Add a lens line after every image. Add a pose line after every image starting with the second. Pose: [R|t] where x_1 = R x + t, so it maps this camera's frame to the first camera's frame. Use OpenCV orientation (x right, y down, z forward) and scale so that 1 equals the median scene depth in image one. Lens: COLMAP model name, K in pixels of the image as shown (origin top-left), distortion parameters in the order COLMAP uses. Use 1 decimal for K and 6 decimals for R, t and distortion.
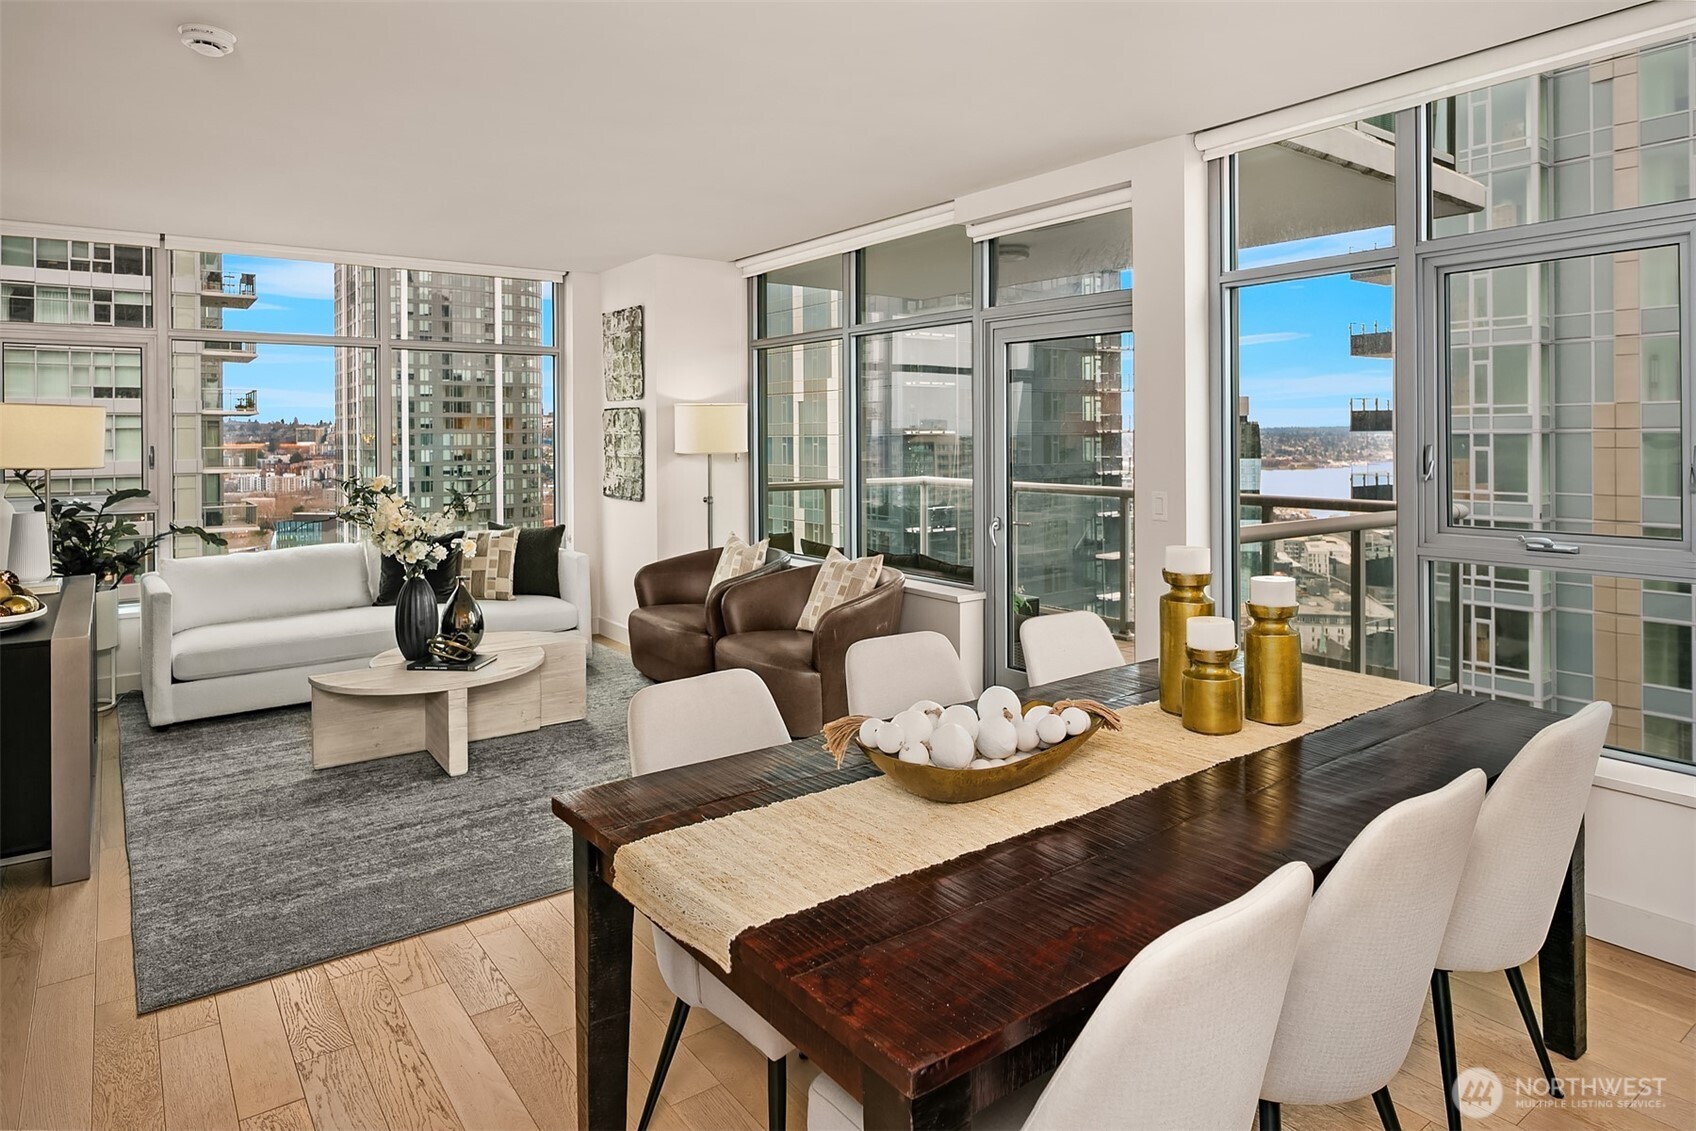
lens RADIAL K [[989.1, 0, 831.4], [0, 989.1, 432.8], [0, 0, 1]] dist [0.008893, 0.001589]
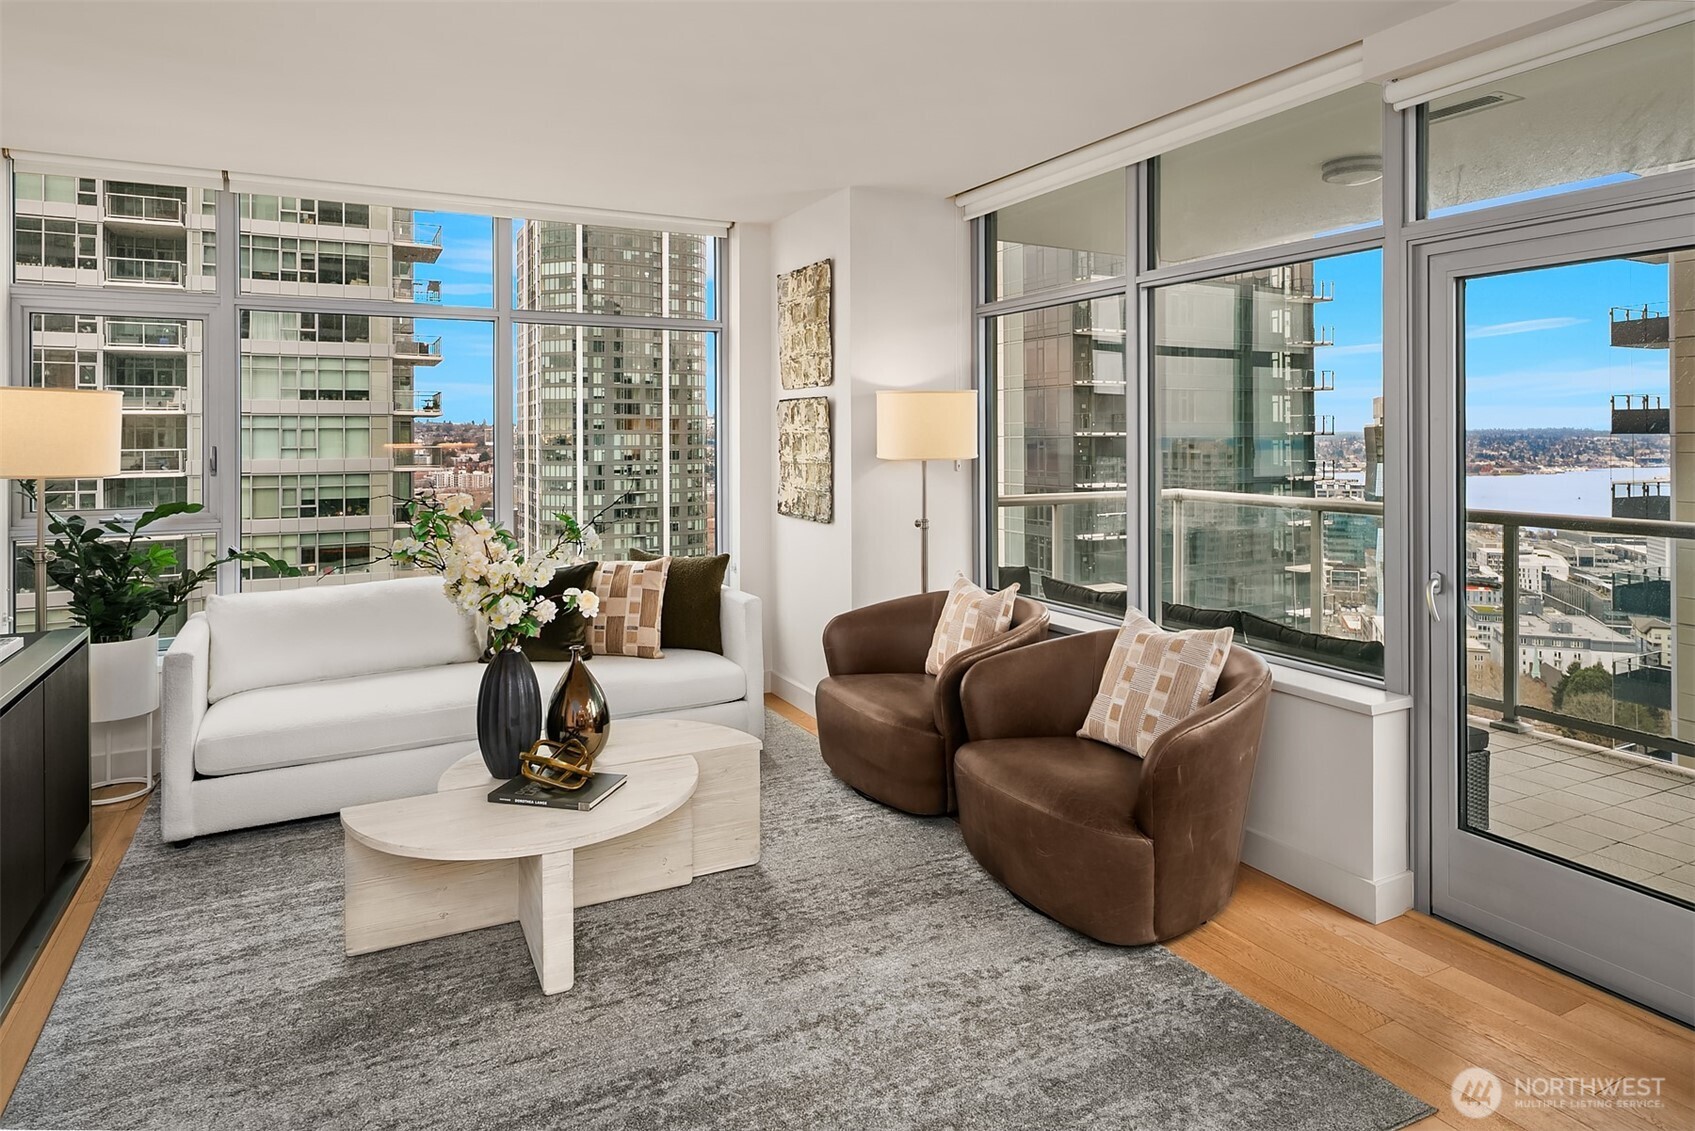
lens RADIAL K [[988.5, 0, 837.2], [0, 988.5, 428.9], [0, 0, 1]] dist [0.008893, 0.001589]
pose [[0.988360, 0.001482, -0.152128, -0.066628], [-0.002293, 0.999984, -0.005156, 0.002277], [0.152118, 0.005445, 0.988347, 0.243449]]
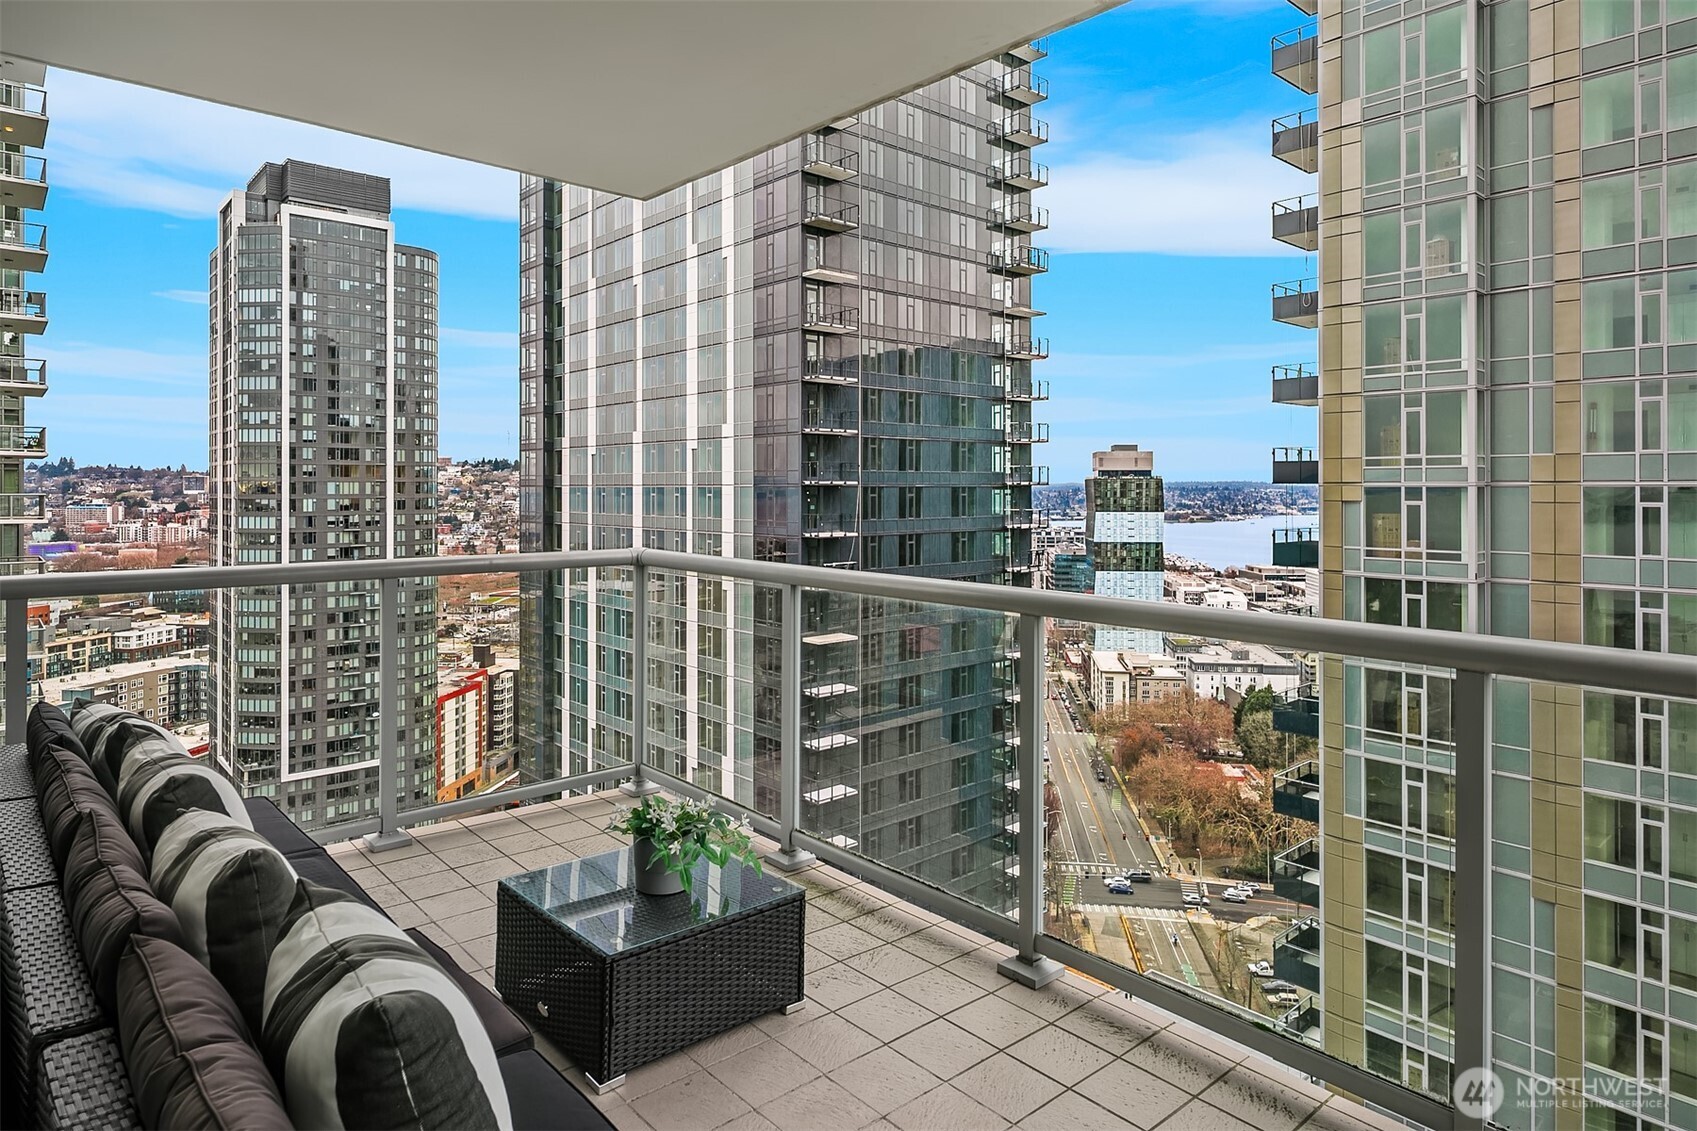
lens RADIAL K [[989.7, 0, 823.1], [0, 989.7, 478.6], [0, 0, 1]] dist [0.008893, 0.001589]
pose [[0.996985, 0.007068, 0.077271, 0.185823], [-0.006610, 0.999959, -0.006186, 0.013440], [-0.077311, 0.005657, 0.996991, 0.624192]]
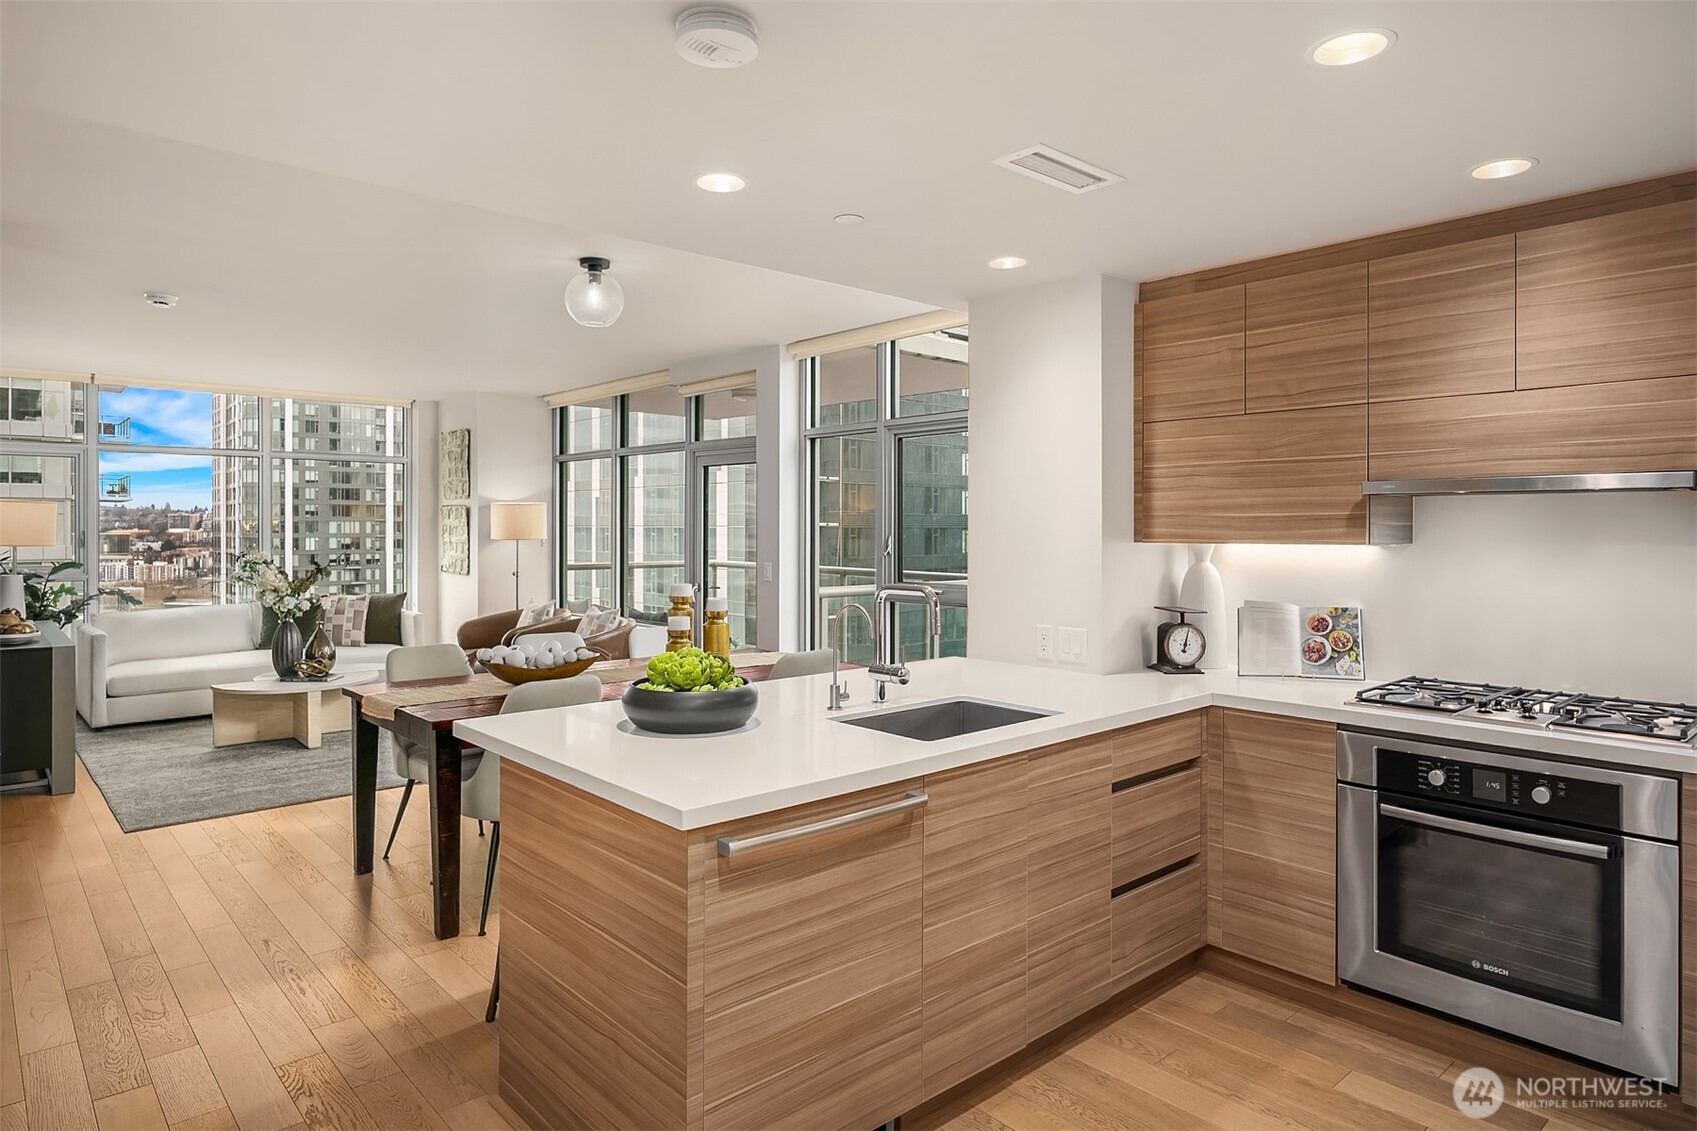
lens RADIAL K [[989.7, 0, 825.9], [0, 989.7, 526.7], [0, 0, 1]] dist [0.008893, 0.001589]
pose [[0.995932, 0.008863, 0.089669, 0.153644], [-0.009069, 0.999957, 0.001884, -0.002848], [-0.089649, -0.002690, 0.995970, -0.339102]]
